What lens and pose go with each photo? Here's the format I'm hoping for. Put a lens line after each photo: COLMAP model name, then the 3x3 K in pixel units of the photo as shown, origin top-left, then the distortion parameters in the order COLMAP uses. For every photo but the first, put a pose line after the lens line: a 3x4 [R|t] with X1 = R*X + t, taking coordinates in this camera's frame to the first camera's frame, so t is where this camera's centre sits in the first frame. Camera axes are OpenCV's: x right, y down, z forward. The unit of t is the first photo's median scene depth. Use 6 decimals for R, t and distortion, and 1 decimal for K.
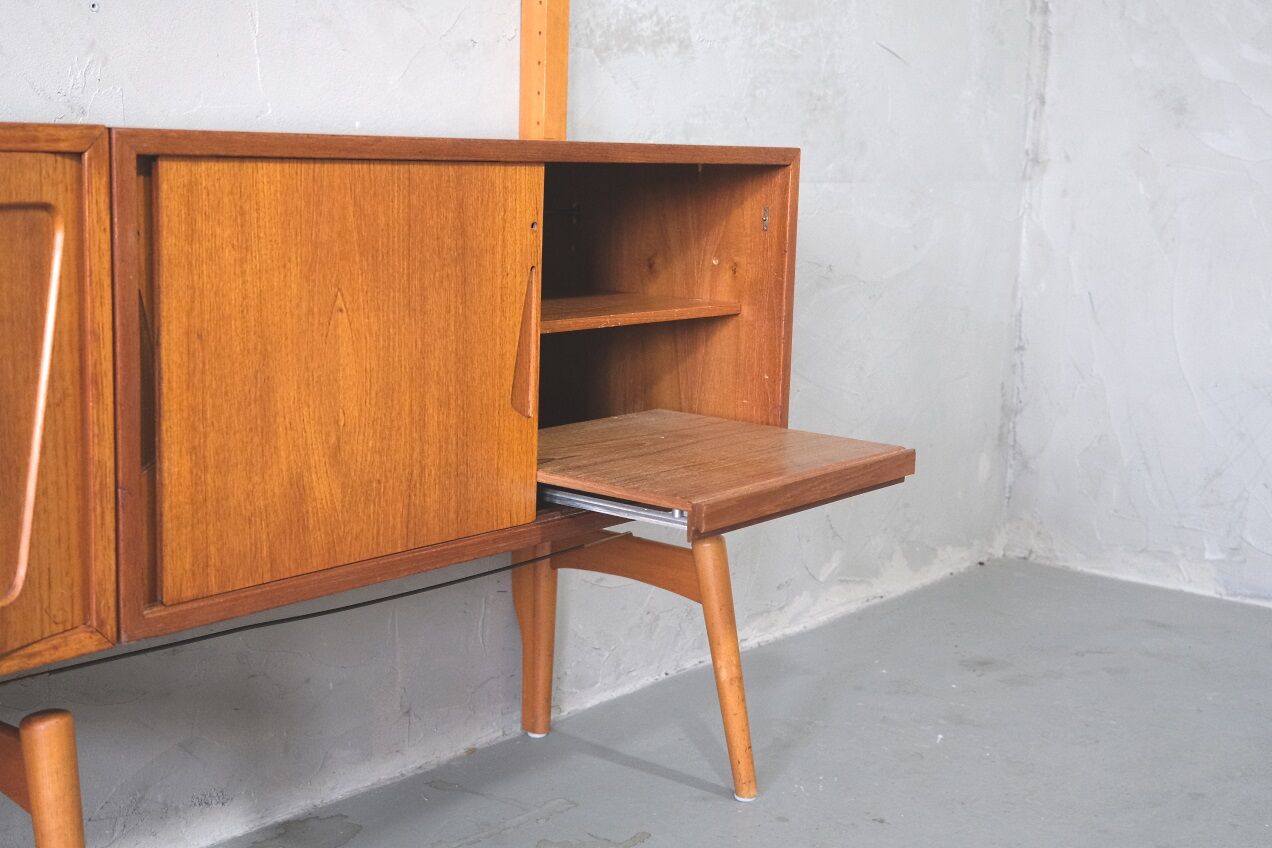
lens RADIAL K [[1719.6, 0, 631.4], [0, 1719.6, 410.4], [0, 0, 1]] dist [0.041806, 0.043156]
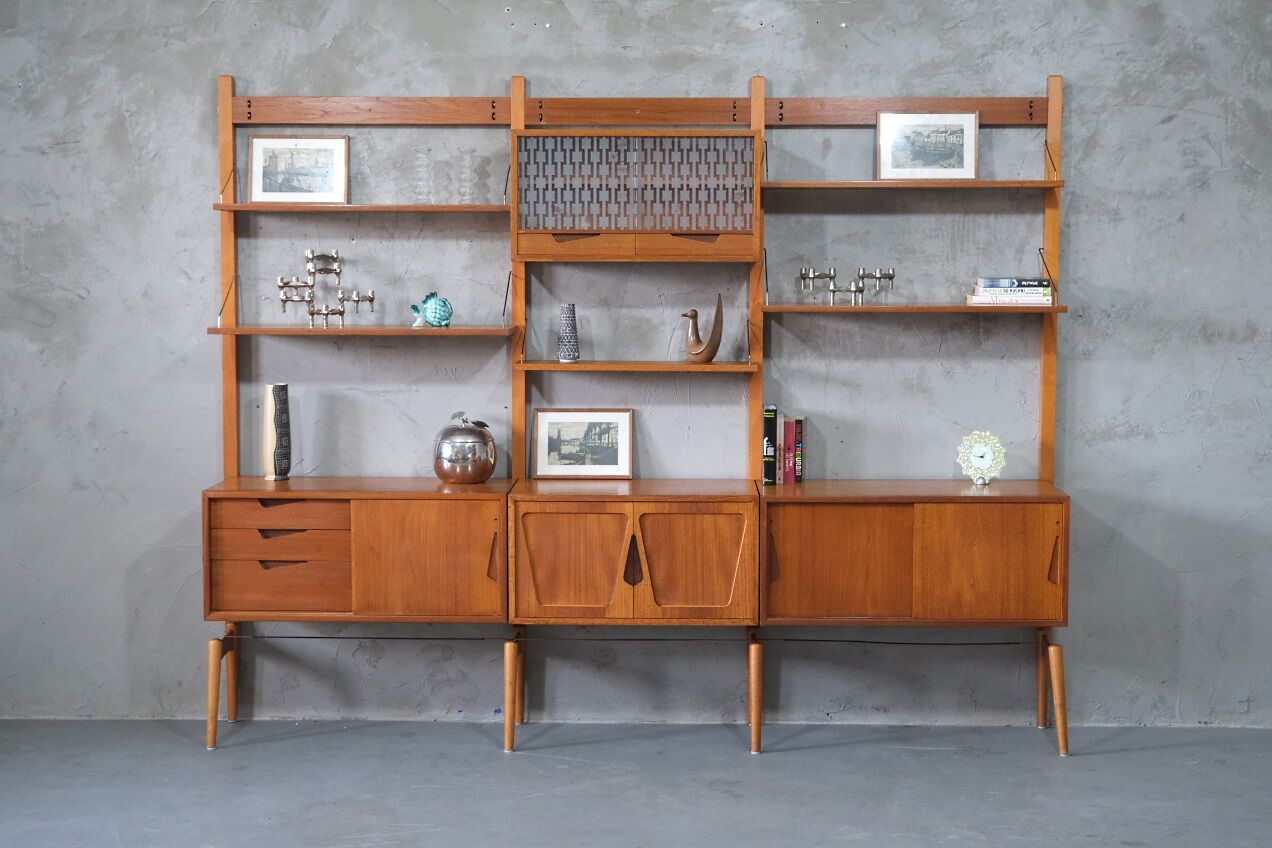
lens RADIAL K [[1954.8, 0, 633.0], [0, 1954.8, 408.3], [0, 0, 1]] dist [0.002212, 0.141156]
pose [[0.605947, 0.038983, -0.794549, 1.712528], [-0.104518, 0.994042, -0.030938, -0.104776], [0.788609, 0.101792, 0.606411, -1.108414]]
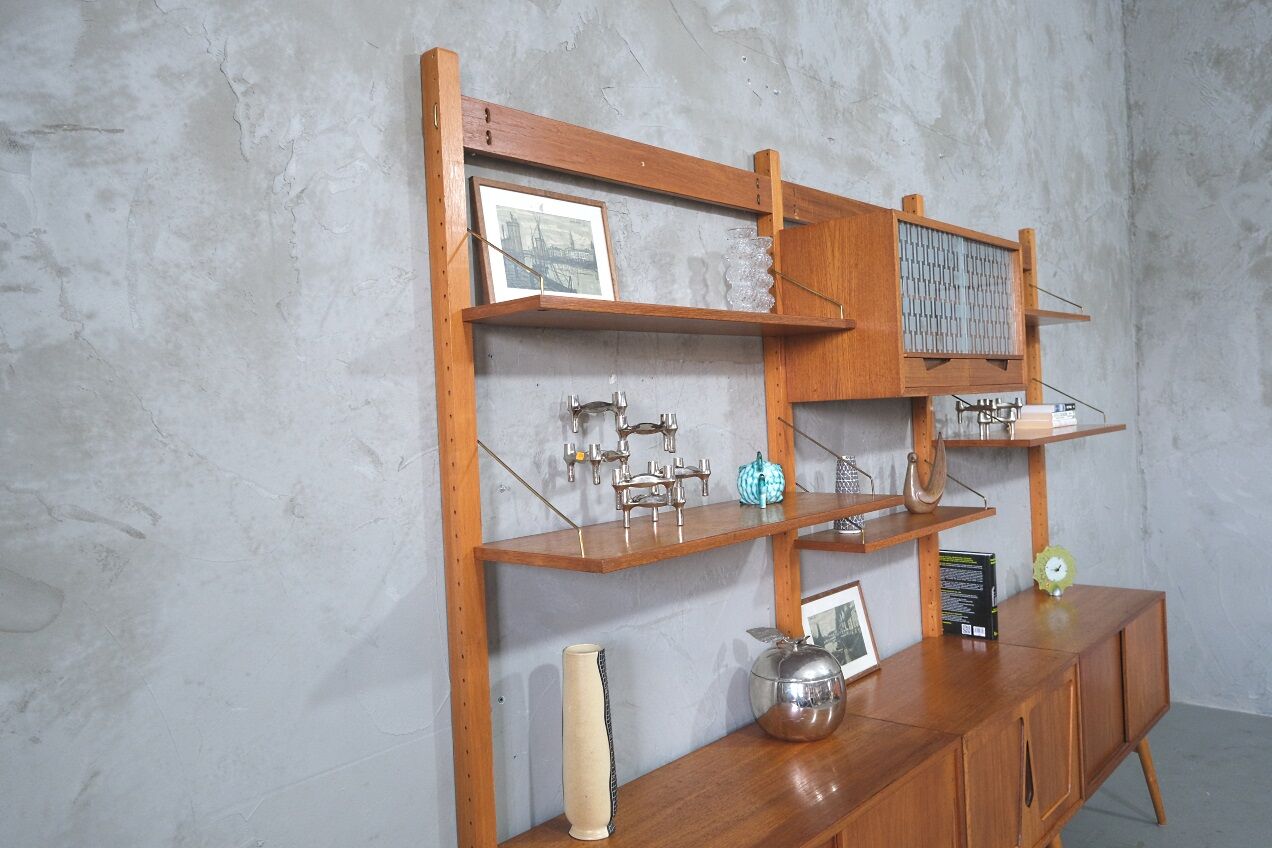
lens RADIAL K [[963.4, 0, 629.8], [0, 963.4, 417.6], [0, 0, 1]] dist [-0.004741, 0.002783]
pose [[0.995830, -0.076486, -0.049723, -0.587490], [0.068735, 0.987433, -0.142311, -0.230132], [0.059983, 0.138300, 0.988572, -0.588127]]
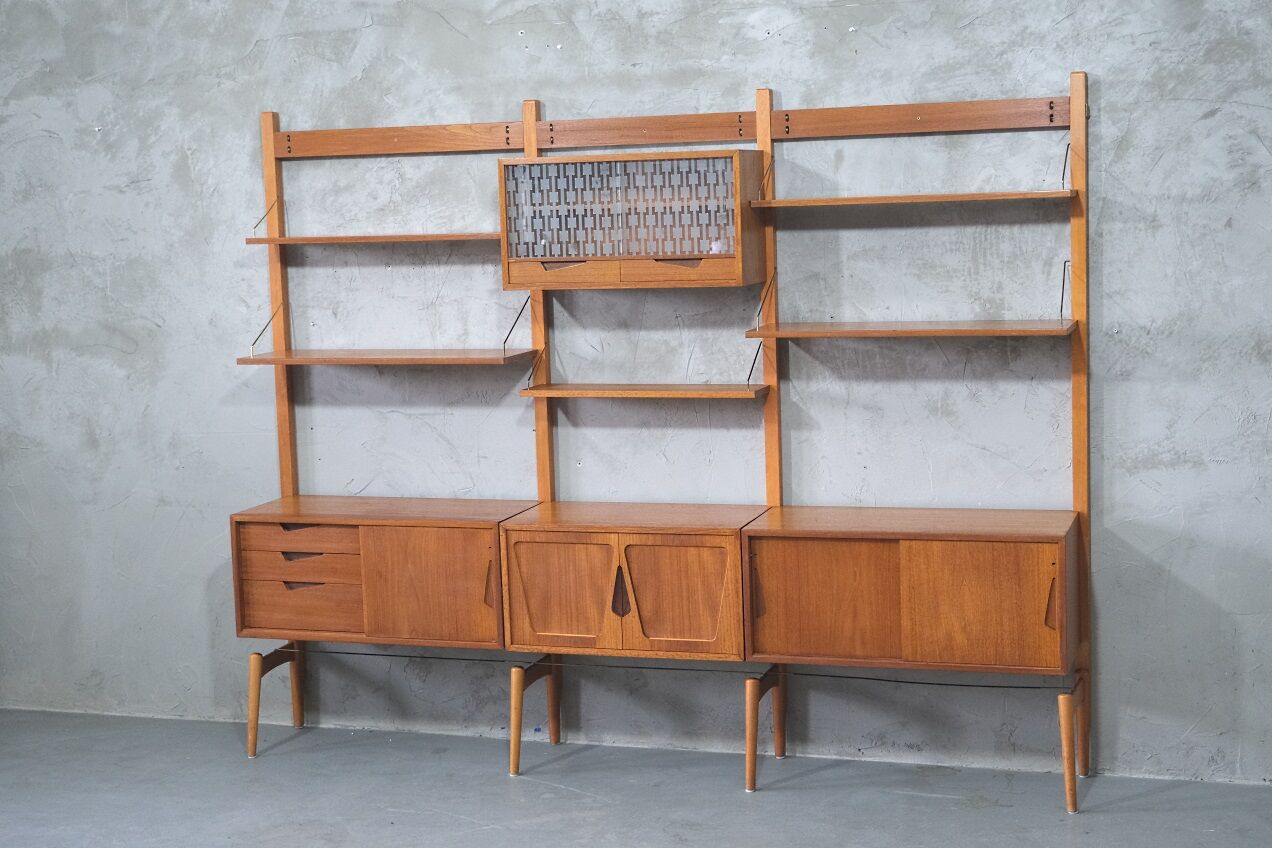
lens RADIAL K [[1954.8, 0, 633.0], [0, 1954.8, 408.3], [0, 0, 1]] dist [0.002212, 0.141156]
pose [[0.346603, 0.067633, -0.935570, 2.034883], [-0.097410, 0.994600, 0.035813, -0.309308], [0.932940, 0.078721, 0.351319, -0.442810]]
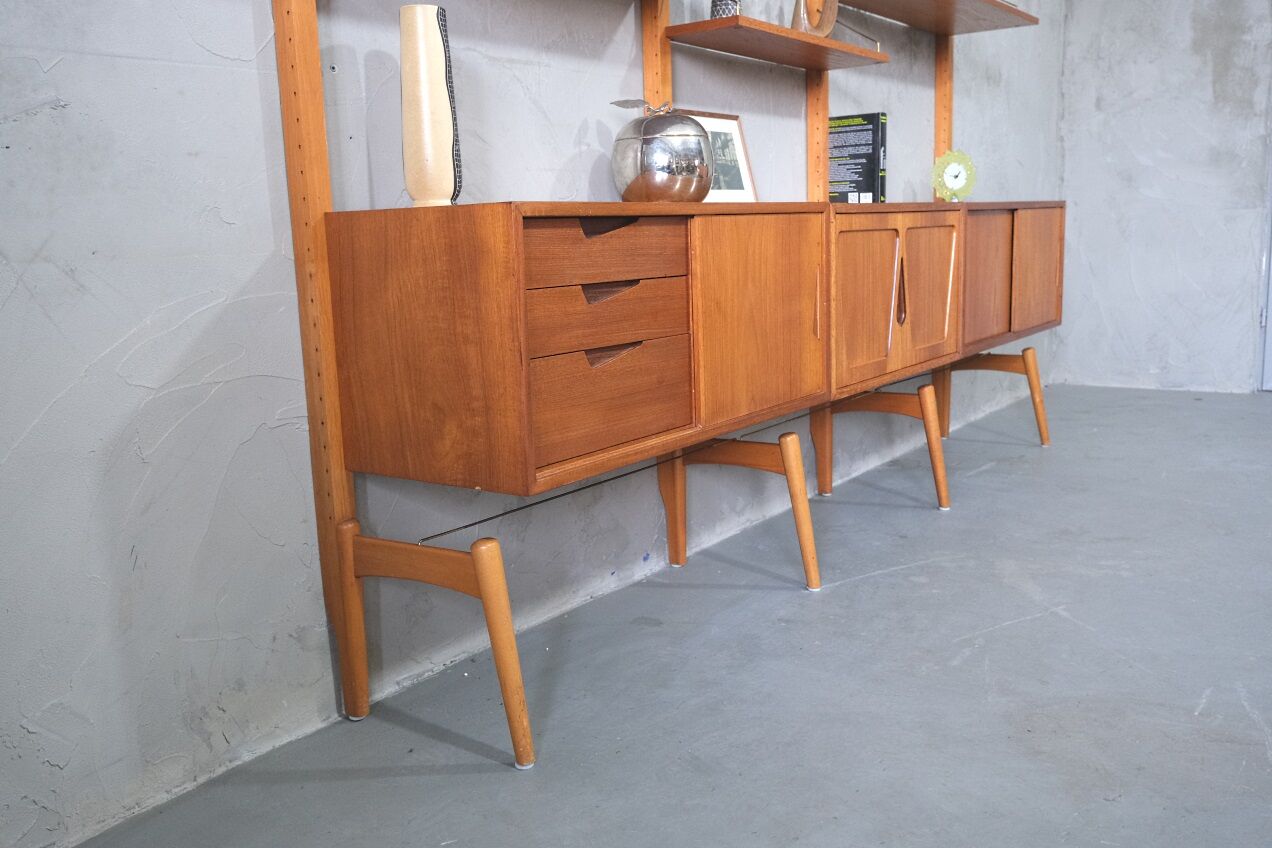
lens RADIAL K [[1103.4, 0, 631.7], [0, 1103.4, 419.7], [0, 0, 1]] dist [0.027696, -0.010361]
pose [[0.996460, -0.074754, 0.038458, -0.577950], [0.074100, 0.997086, 0.018156, 0.095395], [-0.039703, -0.015242, 0.999095, -0.627663]]
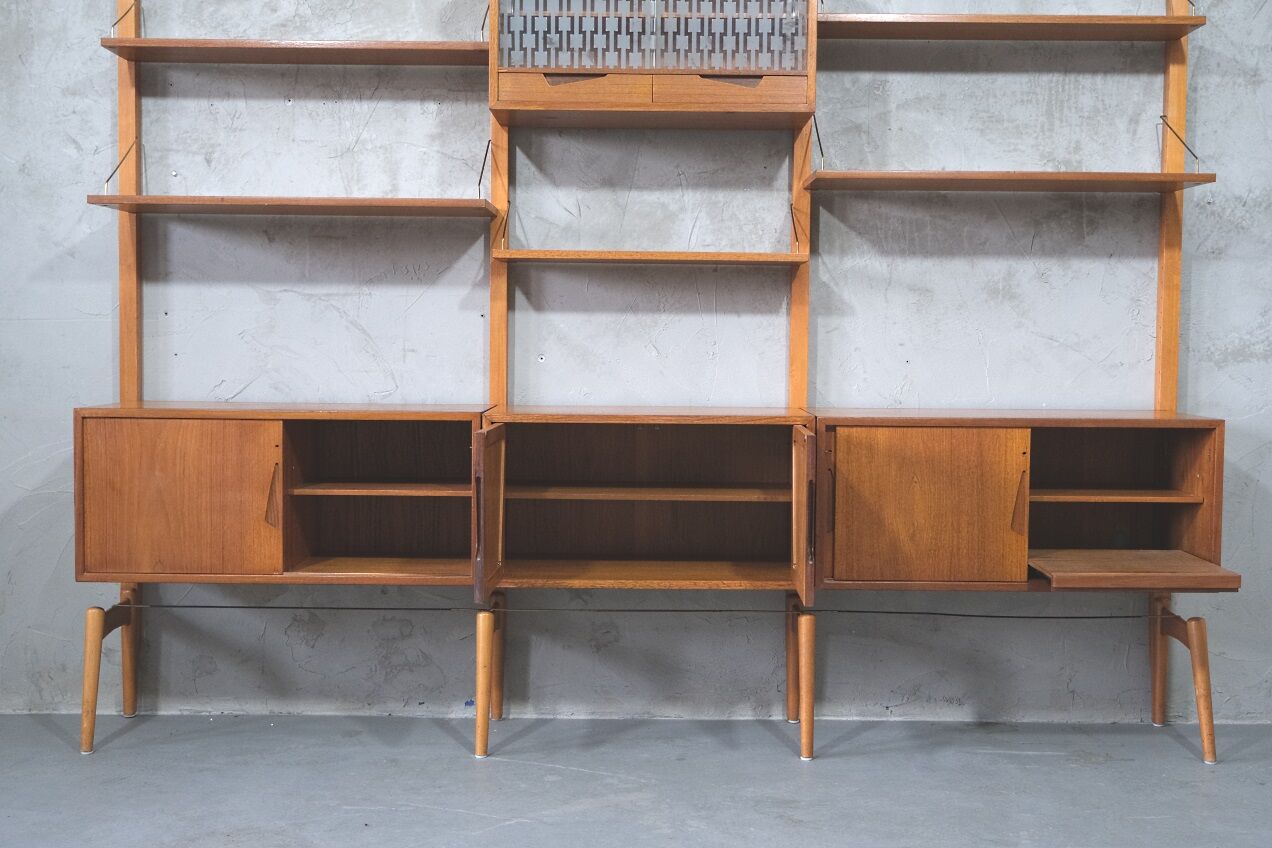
lens RADIAL K [[1534.2, 0, 636.0], [0, 1534.2, 424.0], [0, 0, 1]] dist [0.013799, -0.068589]
pose [[0.625070, 0.021401, -0.780275, 0.880155], [-0.109107, 0.992206, -0.060191, 0.026155], [0.772906, 0.122757, 0.622533, -0.512342]]
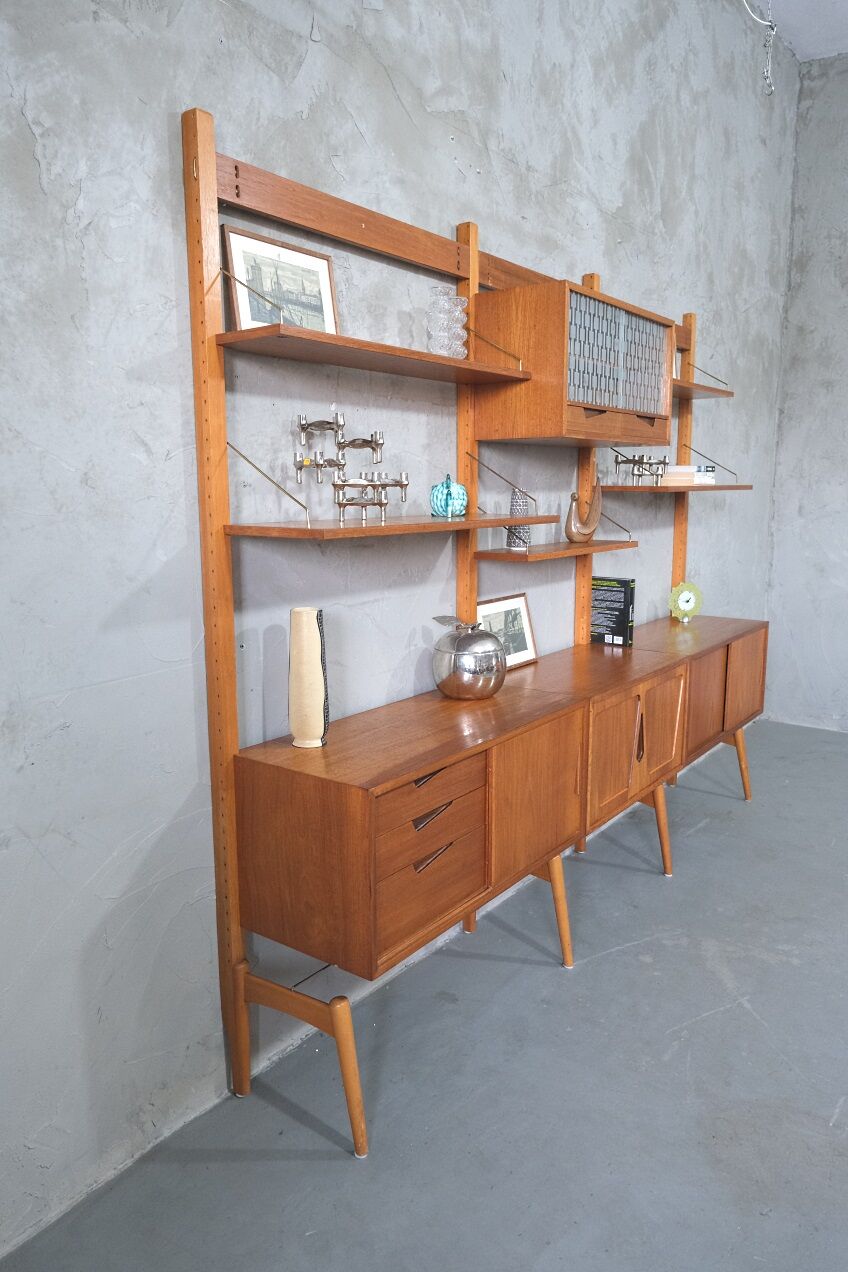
lens RADIAL K [[902.1, 0, 428.0], [0, 902.1, 637.6], [0, 0, 1]] dist [-0.011036, 0.026439]
pose [[0.998429, -0.040526, 0.038683, -0.586927], [0.039823, 0.999030, 0.018789, -0.153090], [-0.039407, -0.017219, 0.999075, -0.737579]]
